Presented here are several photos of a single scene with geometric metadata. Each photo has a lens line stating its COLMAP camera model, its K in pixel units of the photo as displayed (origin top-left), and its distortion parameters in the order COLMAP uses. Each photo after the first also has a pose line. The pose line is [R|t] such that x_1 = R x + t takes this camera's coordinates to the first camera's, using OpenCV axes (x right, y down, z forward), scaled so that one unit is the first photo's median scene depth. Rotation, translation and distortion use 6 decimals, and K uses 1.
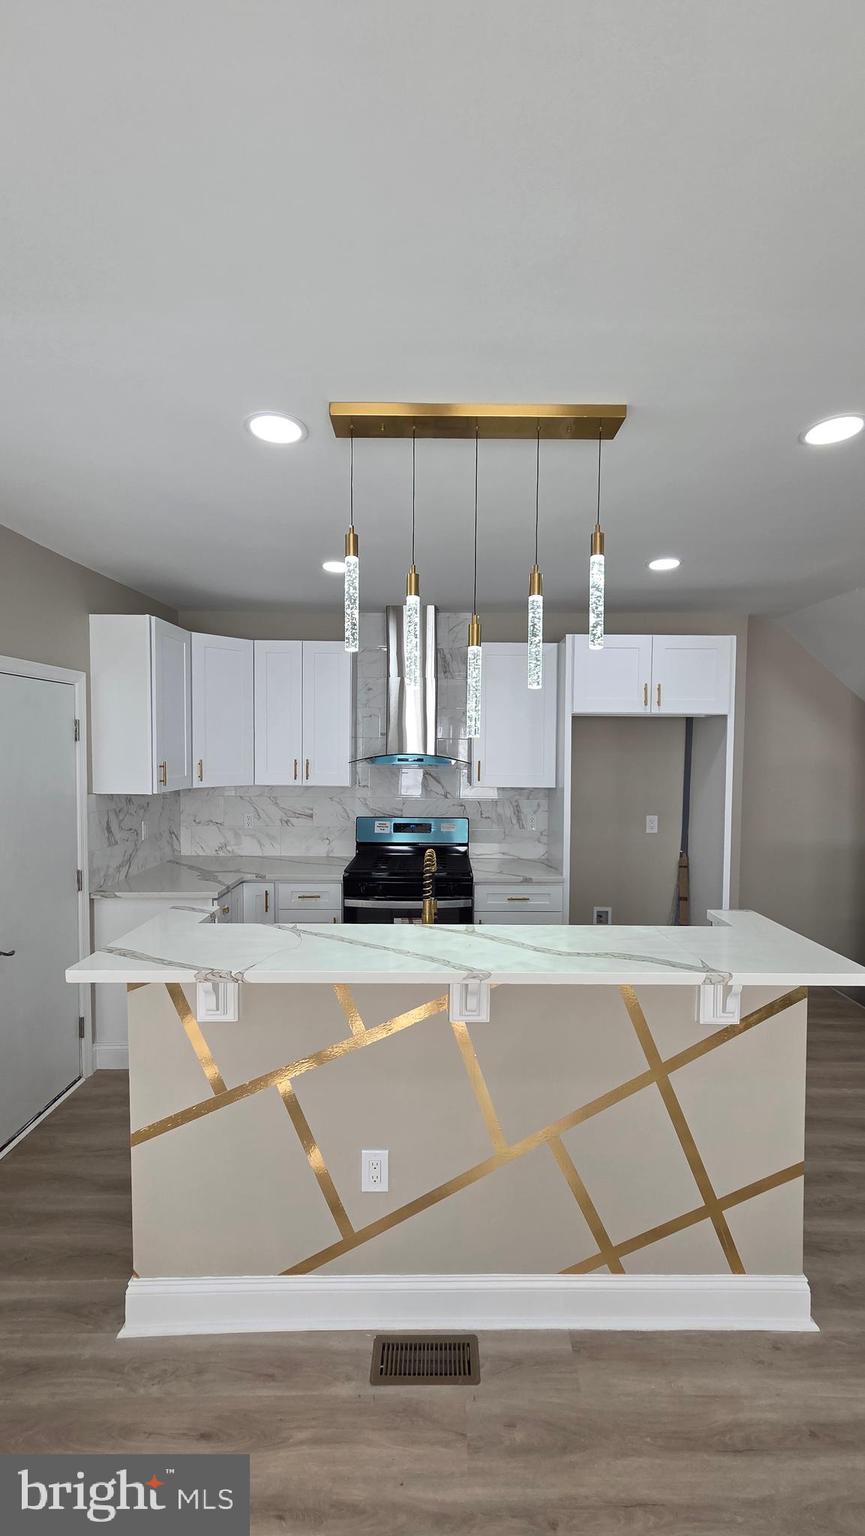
lens RADIAL K [[625.6, 0, 440.5], [0, 625.6, 775.1], [0, 0, 1]] dist [-0.000647, 0.001347]
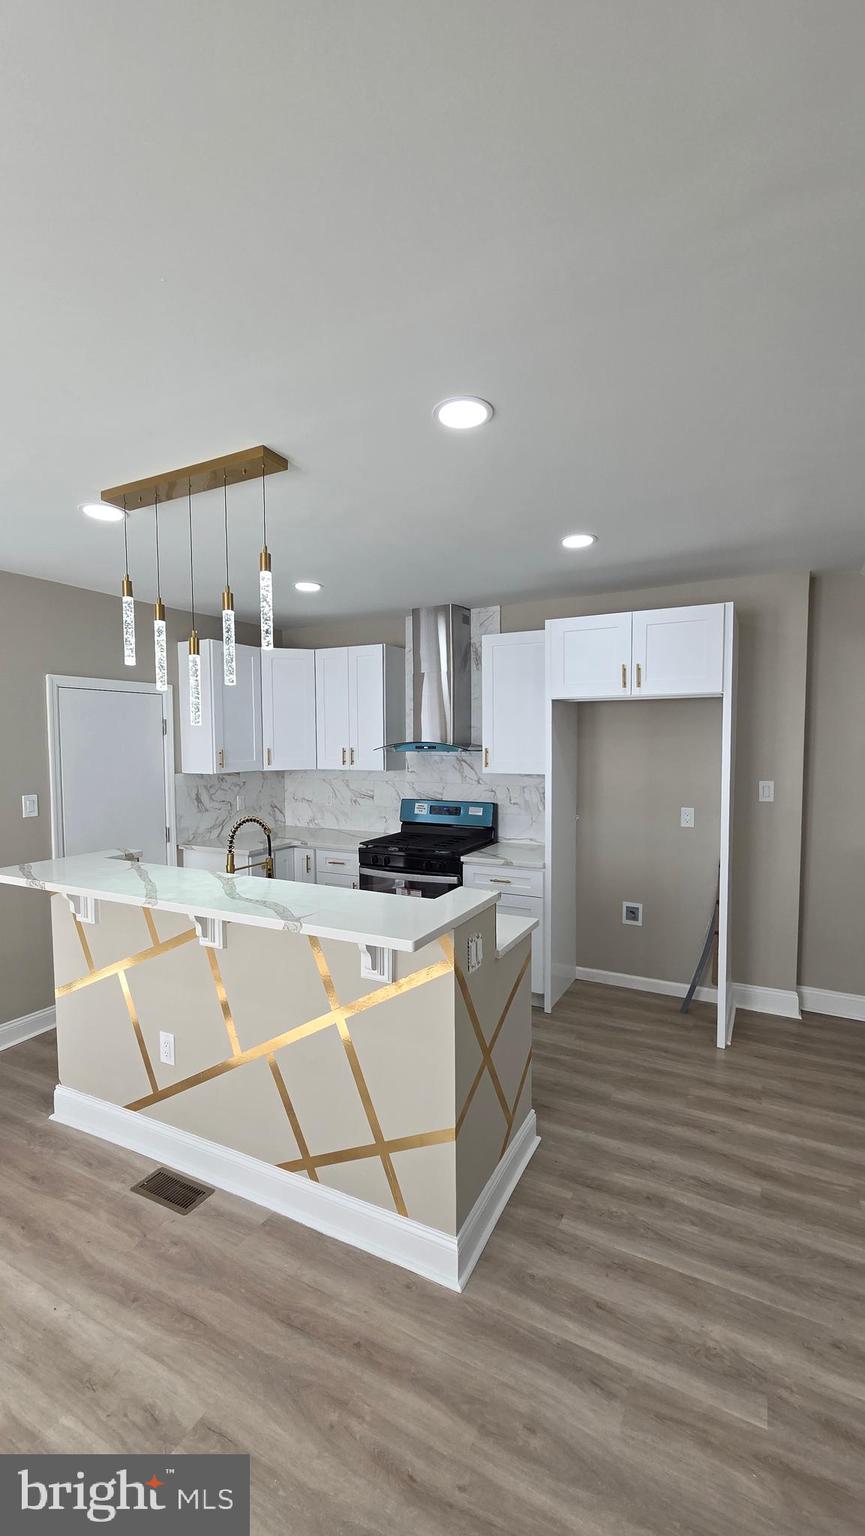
lens RADIAL K [[625.6, 0, 442.8], [0, 625.6, 775.5], [0, 0, 1]] dist [-0.000647, 0.001347]
pose [[0.889698, 0.014349, -0.456324, 0.596343], [-0.008607, 0.999856, 0.014659, 0.010542], [0.456469, -0.009114, 0.889693, 0.042888]]
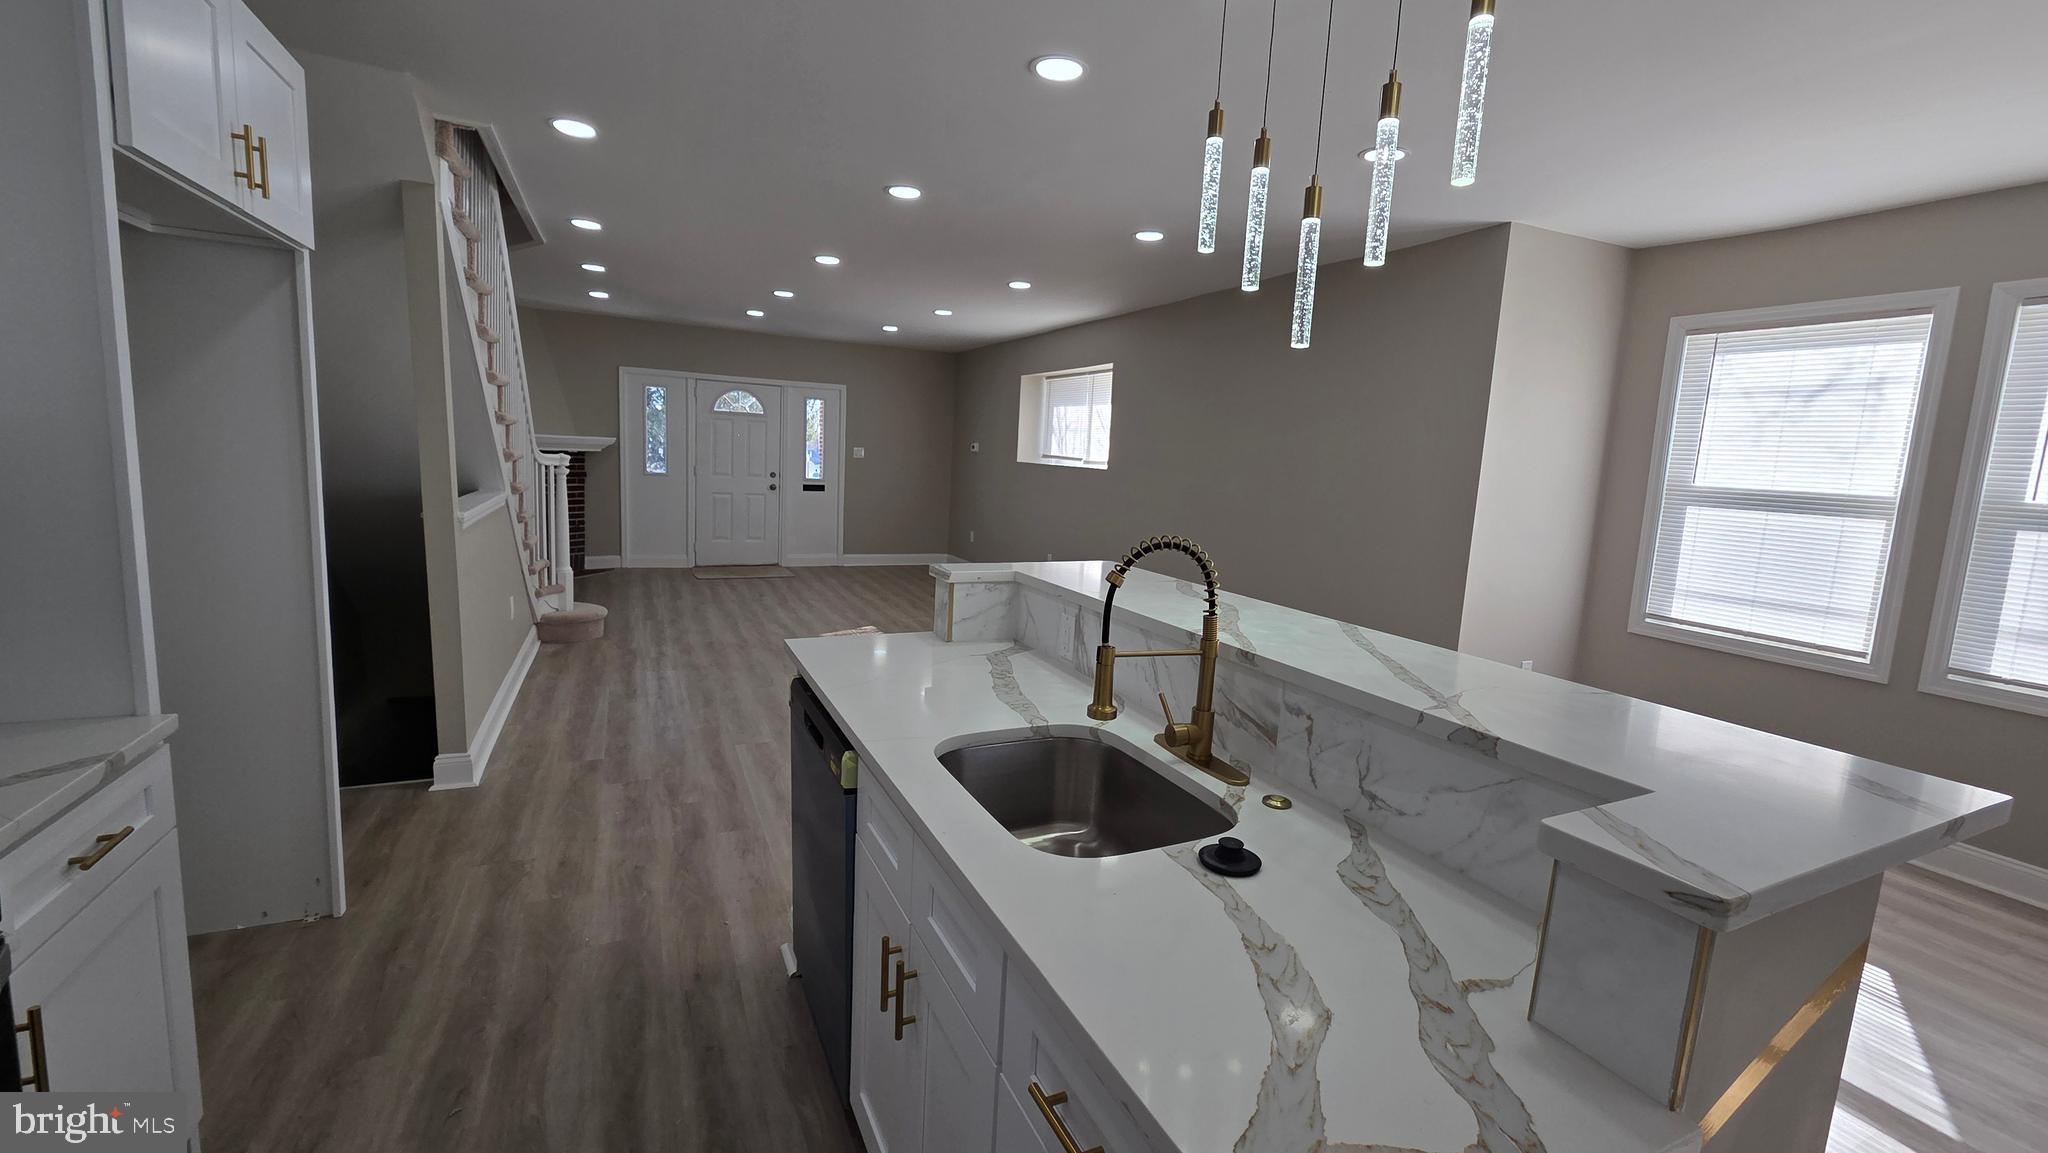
lens RADIAL K [[834.2, 0, 1038.1], [0, 834.2, 558.2], [0, 0, 1]] dist [-0.000647, 0.001347]
pose [[-0.436611, -0.144136, 0.888029, -0.401974], [-0.018284, 0.988300, 0.151422, 0.018714], [-0.899465, 0.049876, -0.434138, 0.930964]]
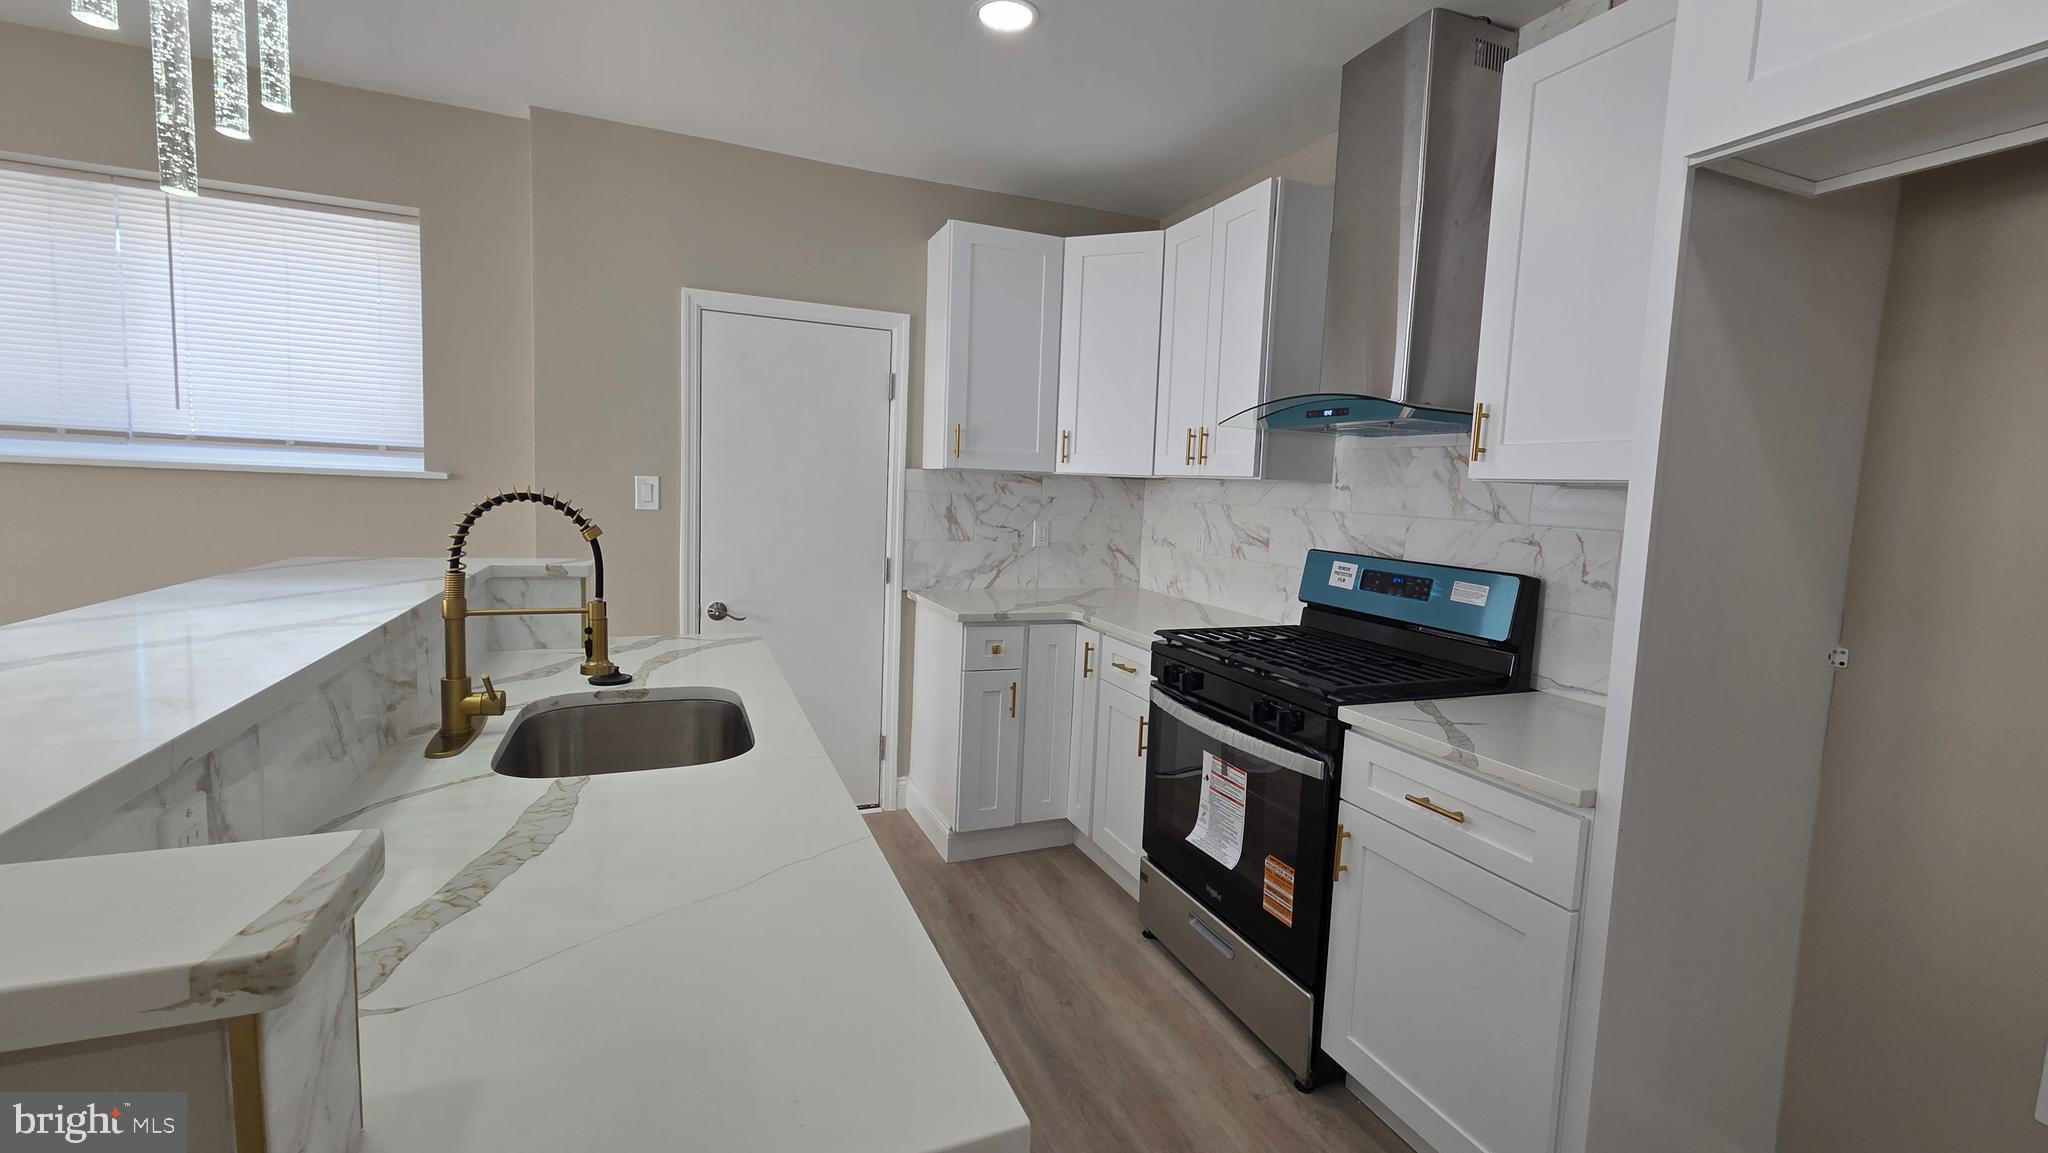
lens RADIAL K [[834.2, 0, 1036.7], [0, 834.2, 555.5], [0, 0, 1]] dist [-0.000647, 0.001347]
pose [[0.391115, 0.084473, -0.916457, 0.502106], [-0.078446, 0.995215, 0.058254, 0.068594], [0.916993, 0.049108, 0.395870, 0.740391]]
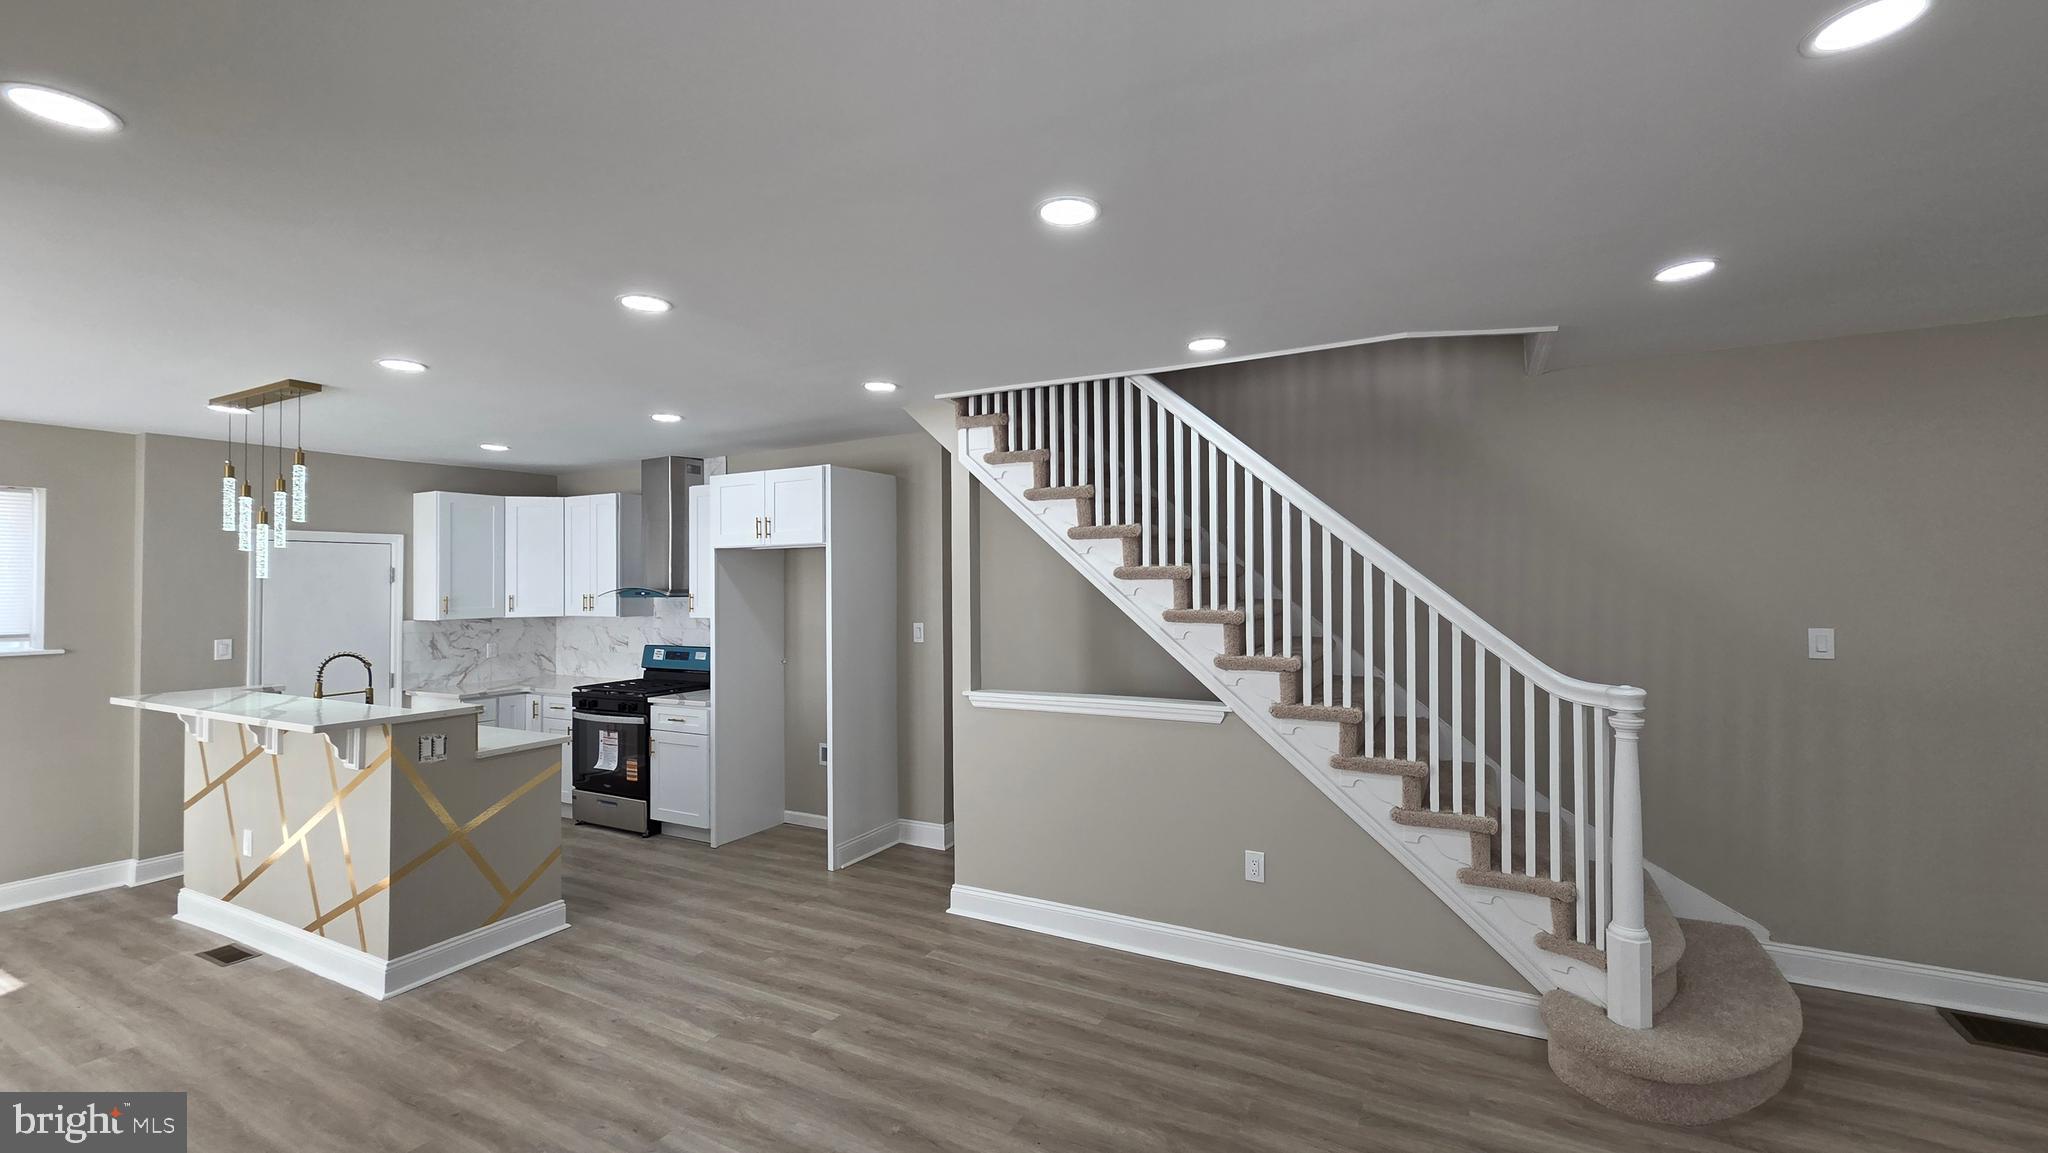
lens RADIAL K [[834.2, 0, 1033.4], [0, 834.2, 564.0], [0, 0, 1]] dist [-0.000647, 0.001347]
pose [[0.885610, -0.026634, -0.463665, 1.587229], [-0.003377, 0.997959, -0.063775, 0.019988], [0.464417, 0.058046, 0.883712, -0.011849]]
